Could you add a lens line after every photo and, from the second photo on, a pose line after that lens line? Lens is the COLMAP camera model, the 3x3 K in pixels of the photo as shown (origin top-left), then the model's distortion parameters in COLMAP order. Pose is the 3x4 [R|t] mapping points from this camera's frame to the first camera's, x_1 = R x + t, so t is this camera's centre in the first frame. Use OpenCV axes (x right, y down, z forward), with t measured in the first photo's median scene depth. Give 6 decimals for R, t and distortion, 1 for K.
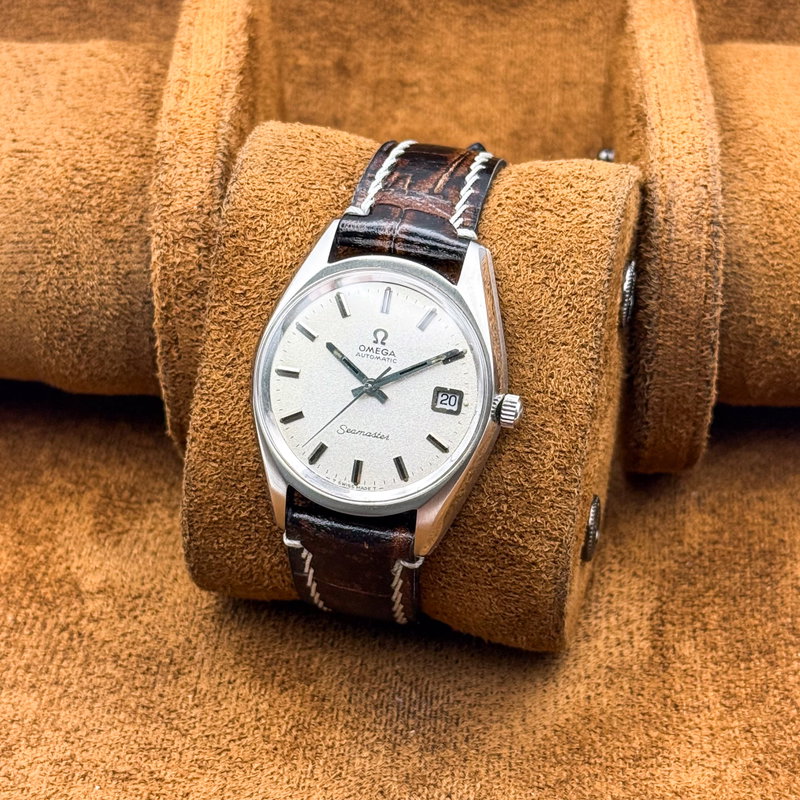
lens RADIAL K [[1975.5, 0, 400.0], [0, 1975.5, 400.0], [0, 0, 1]] dist [0.050818, 0.586151]
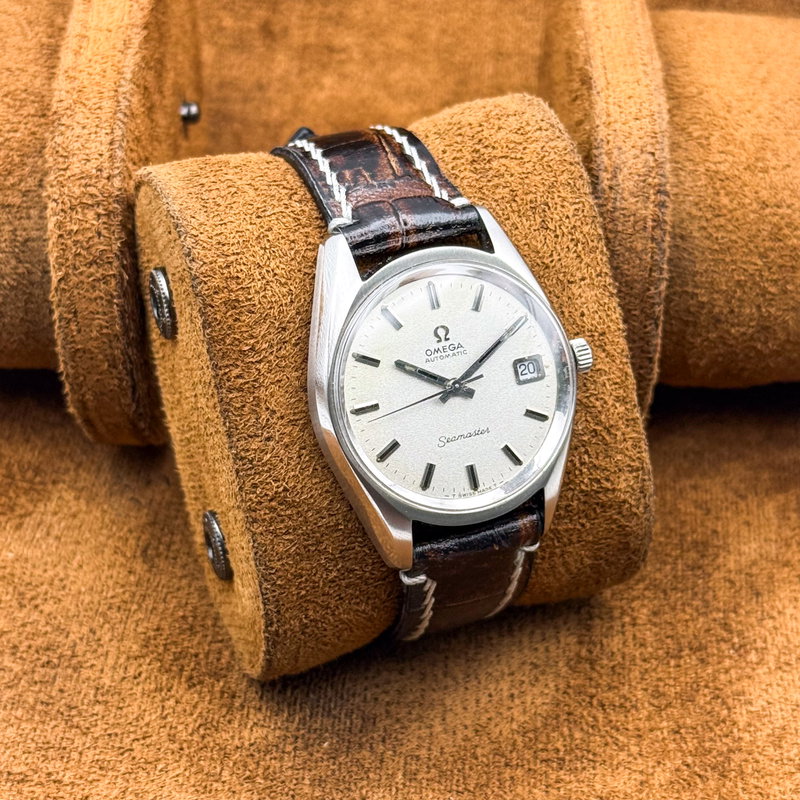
lens RADIAL K [[1975.5, 0, 400.0], [0, 1975.5, 400.0], [0, 0, 1]] dist [0.050818, 0.586151]
pose [[0.829617, -0.355647, 0.430409, -0.423603], [0.346526, 0.932421, 0.102527, -0.101849], [-0.437786, 0.064090, 0.896792, 0.166201]]
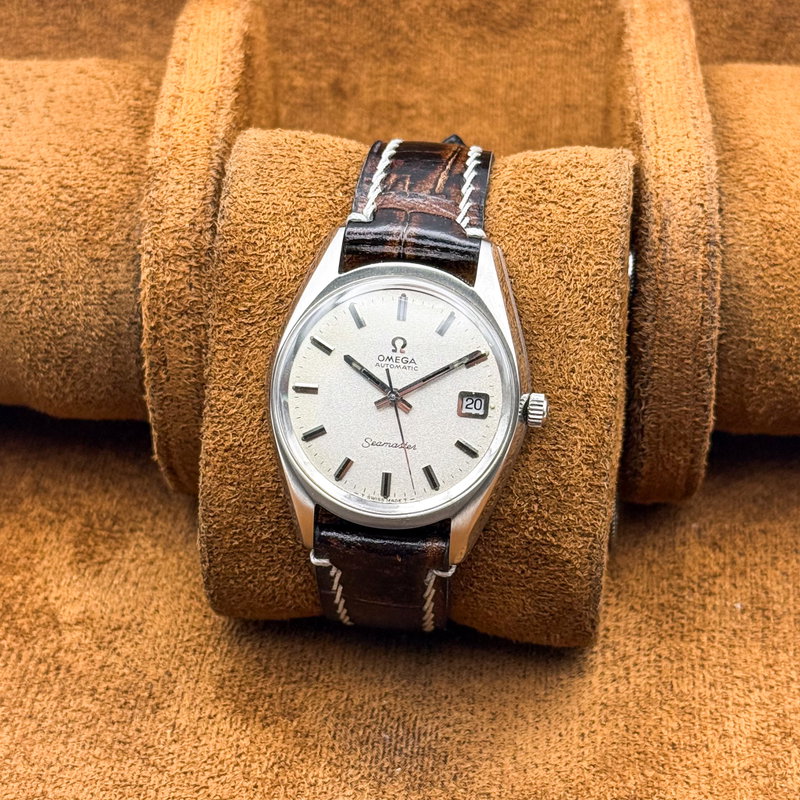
lens RADIAL K [[1975.5, 0, 400.0], [0, 1975.5, 400.0], [0, 0, 1]] dist [0.050818, 0.586151]
pose [[0.993368, -0.080694, 0.081903, -0.088956], [0.079255, 0.996640, 0.020677, -0.024331], [-0.083296, -0.014049, 0.996426, 0.025392]]
